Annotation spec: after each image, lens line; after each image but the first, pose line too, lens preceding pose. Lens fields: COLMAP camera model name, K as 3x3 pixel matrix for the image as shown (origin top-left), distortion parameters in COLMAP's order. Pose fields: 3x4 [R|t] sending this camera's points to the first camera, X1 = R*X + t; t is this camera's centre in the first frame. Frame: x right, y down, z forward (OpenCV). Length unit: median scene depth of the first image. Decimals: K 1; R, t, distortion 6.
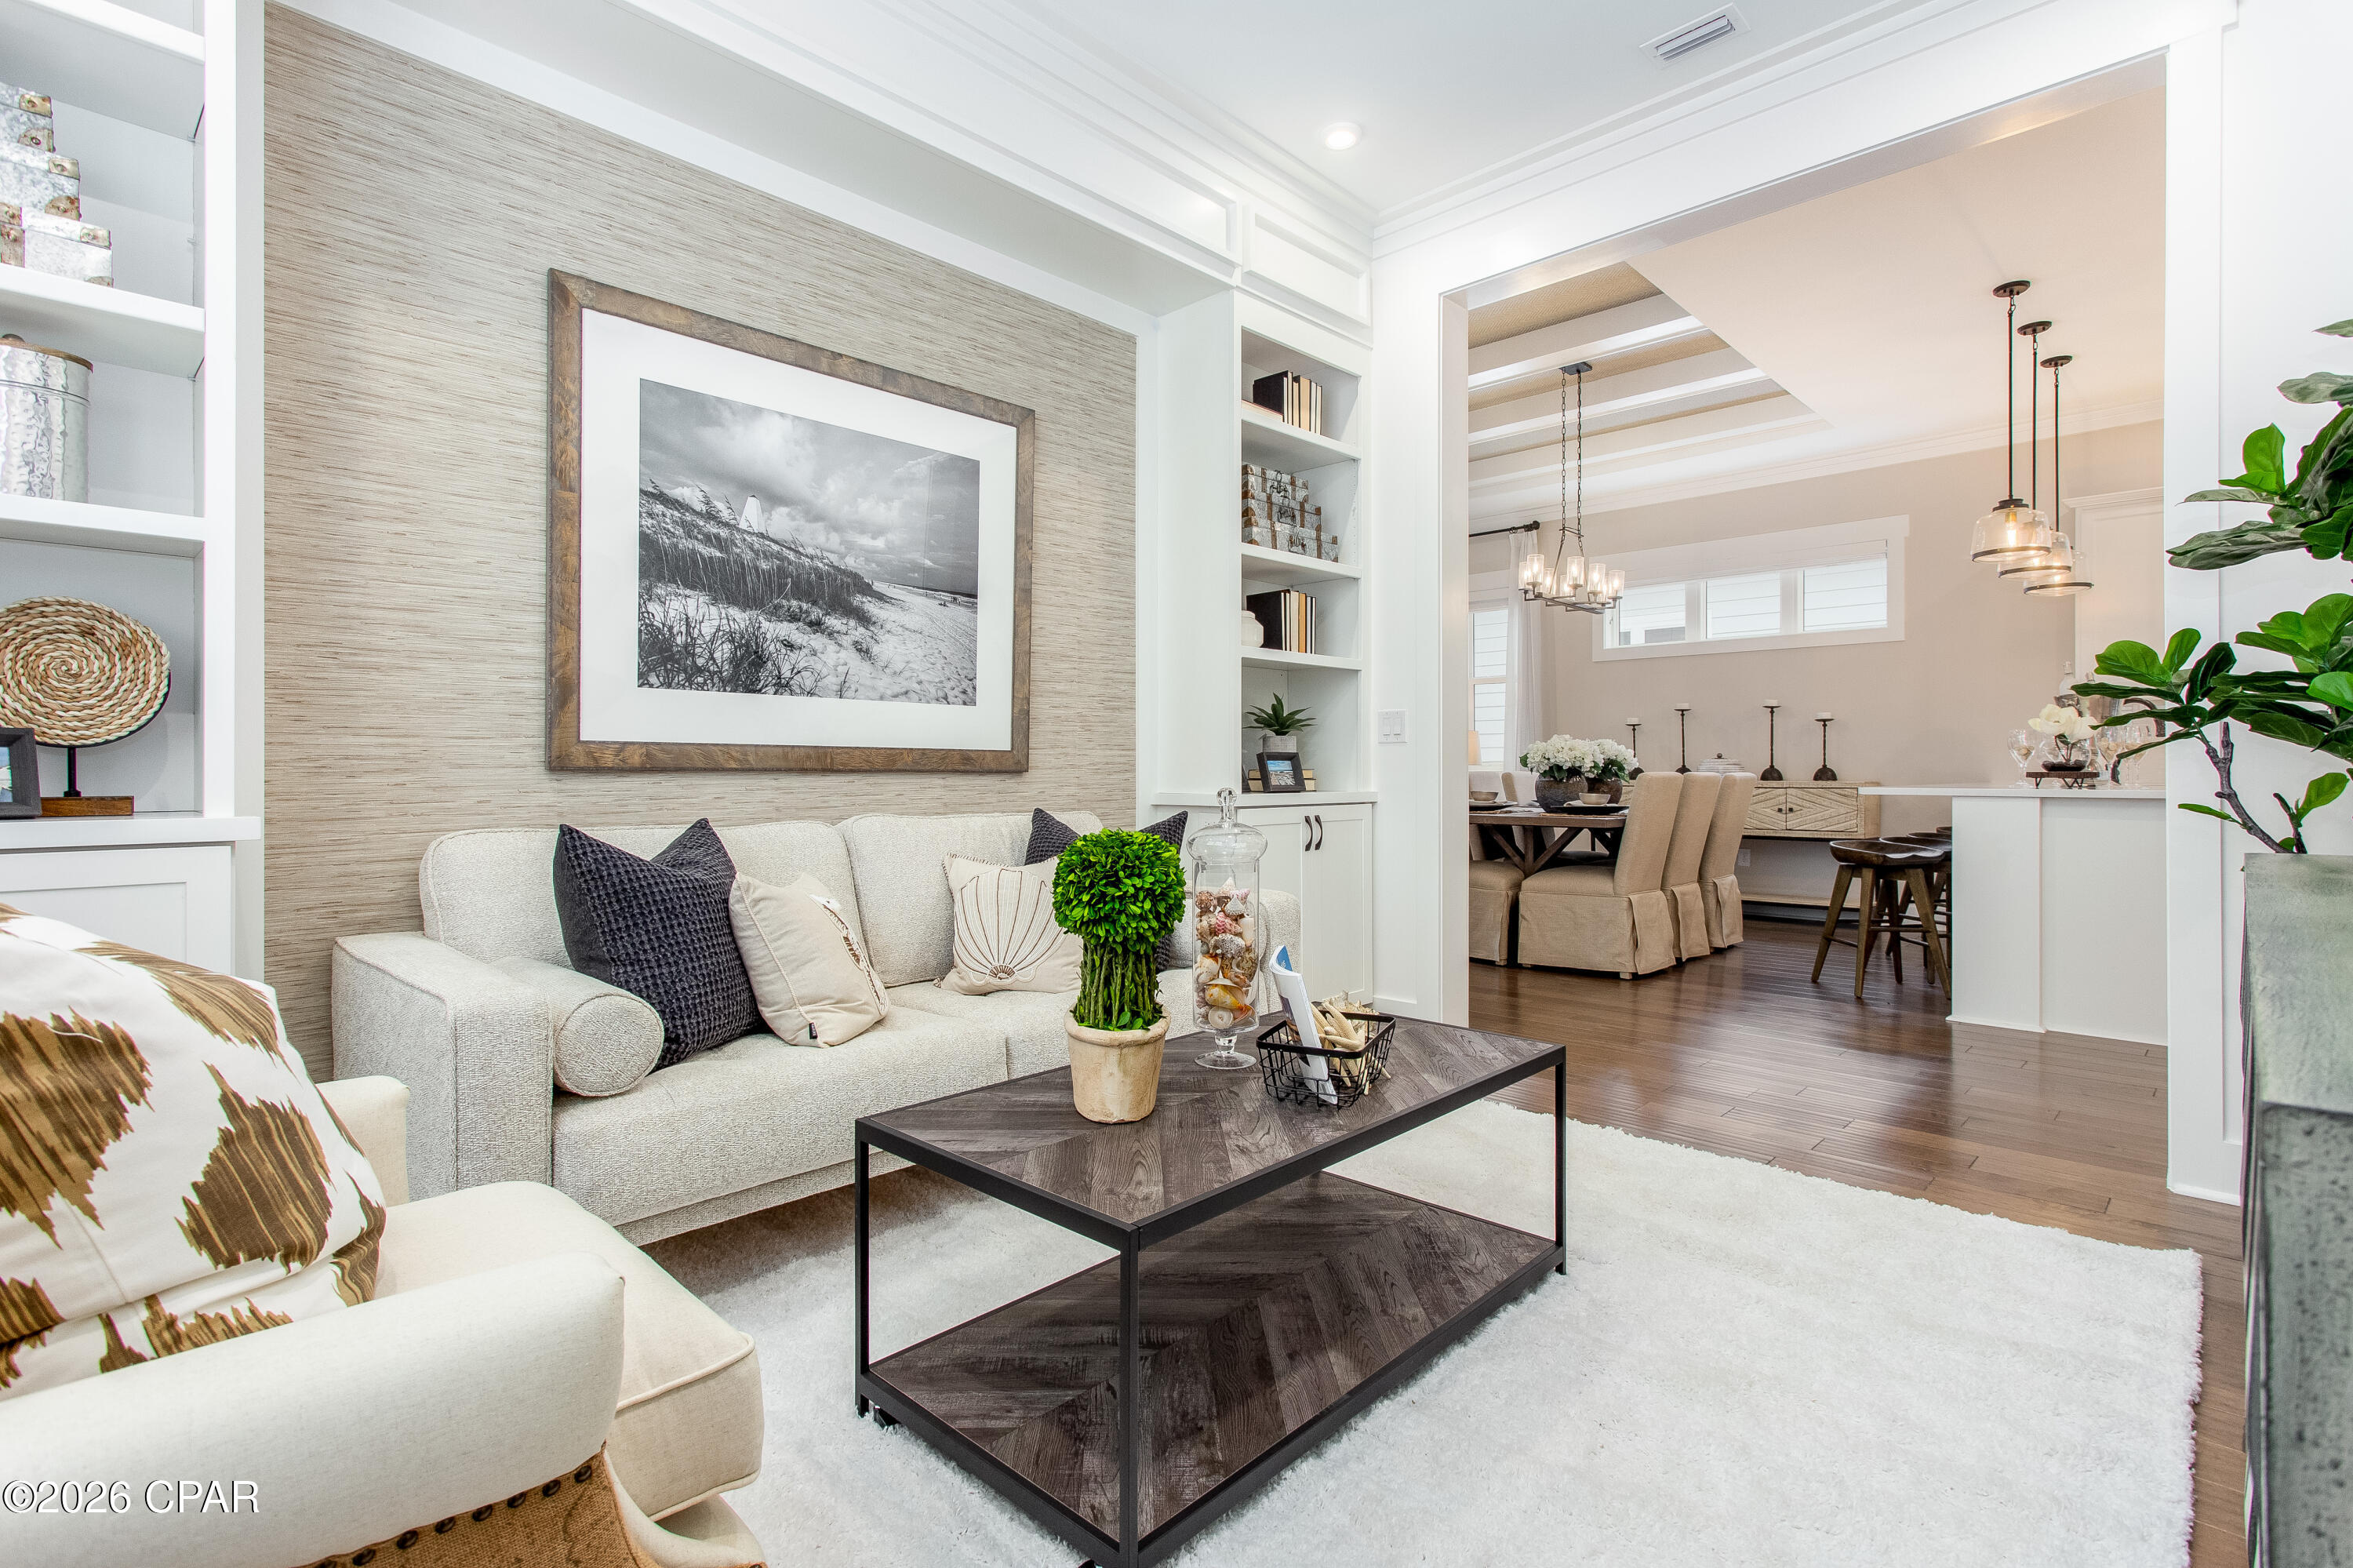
lens RADIAL K [[1108.5, 0, 1173.9], [0, 1108.5, 767.5], [0, 0, 1]] dist [0.002633, 0.000424]
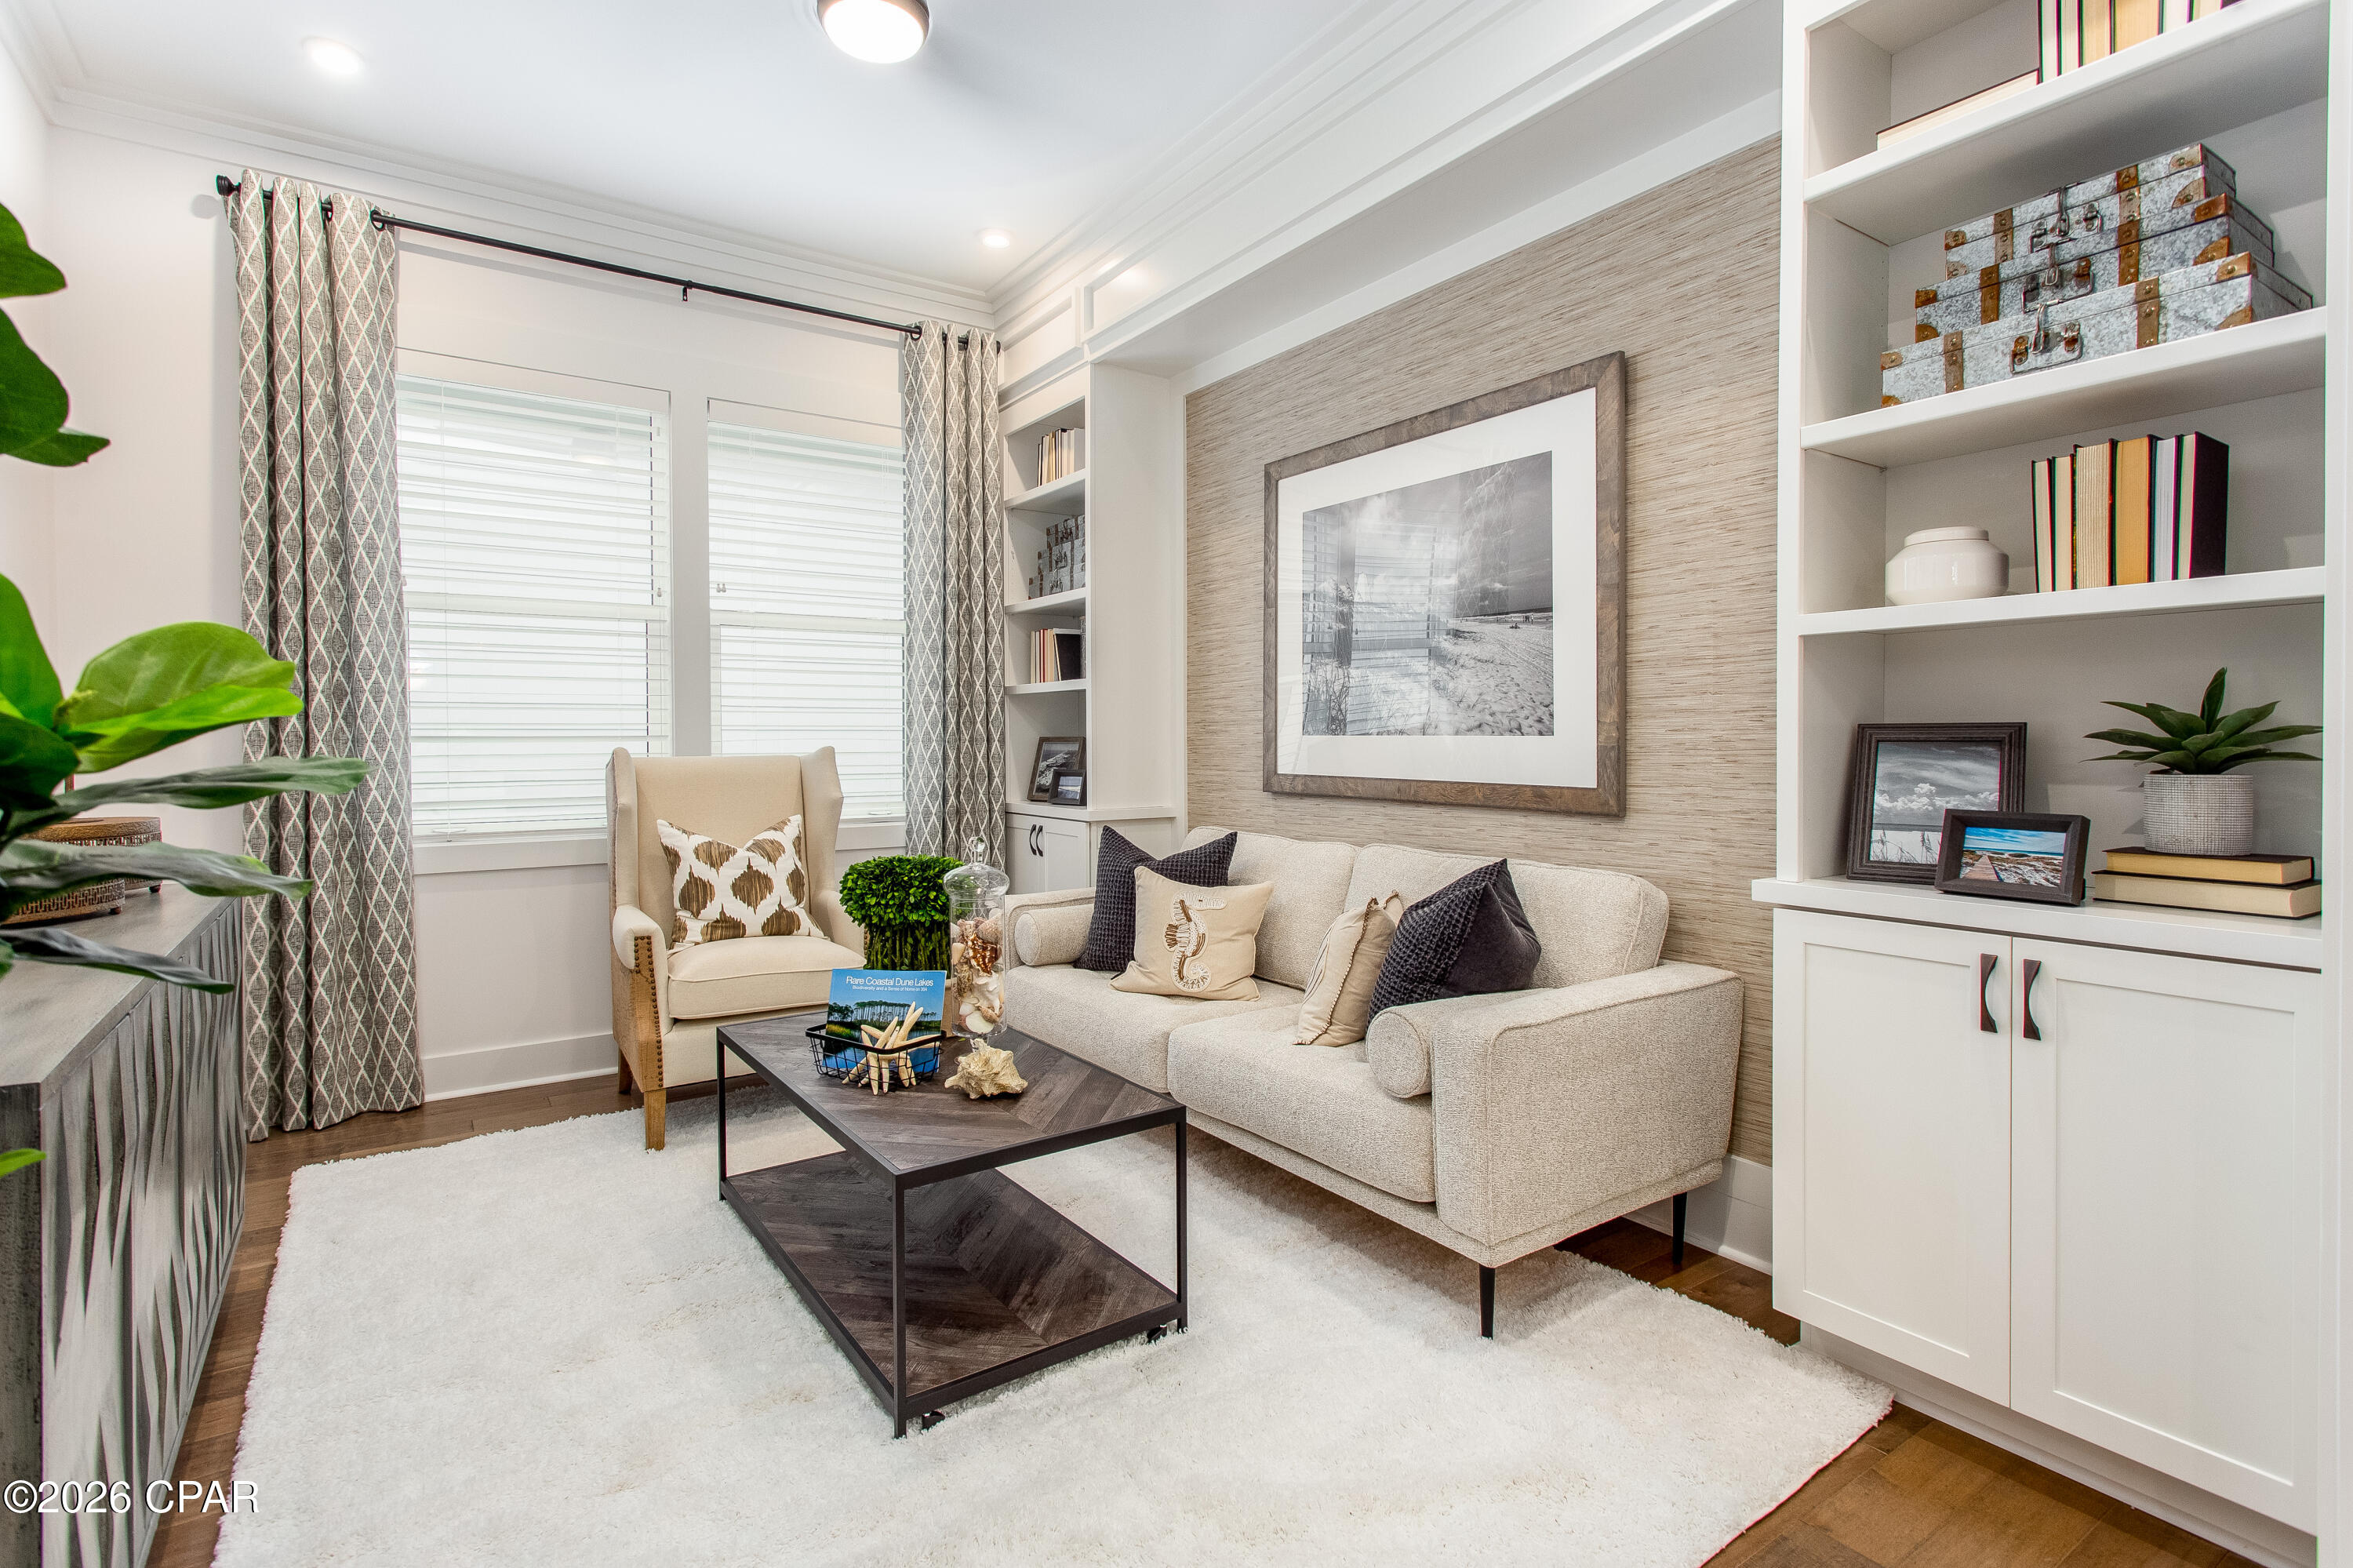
lens RADIAL K [[1134.2, 0, 1179.7], [0, 1134.2, 753.9], [0, 0, 1]] dist [0.003751, 0.000862]
pose [[-0.192297, 0.010835, -0.981277, 0.763081], [-0.001153, 0.999936, 0.011266, -0.052184], [0.981336, 0.003298, -0.192272, 0.906935]]
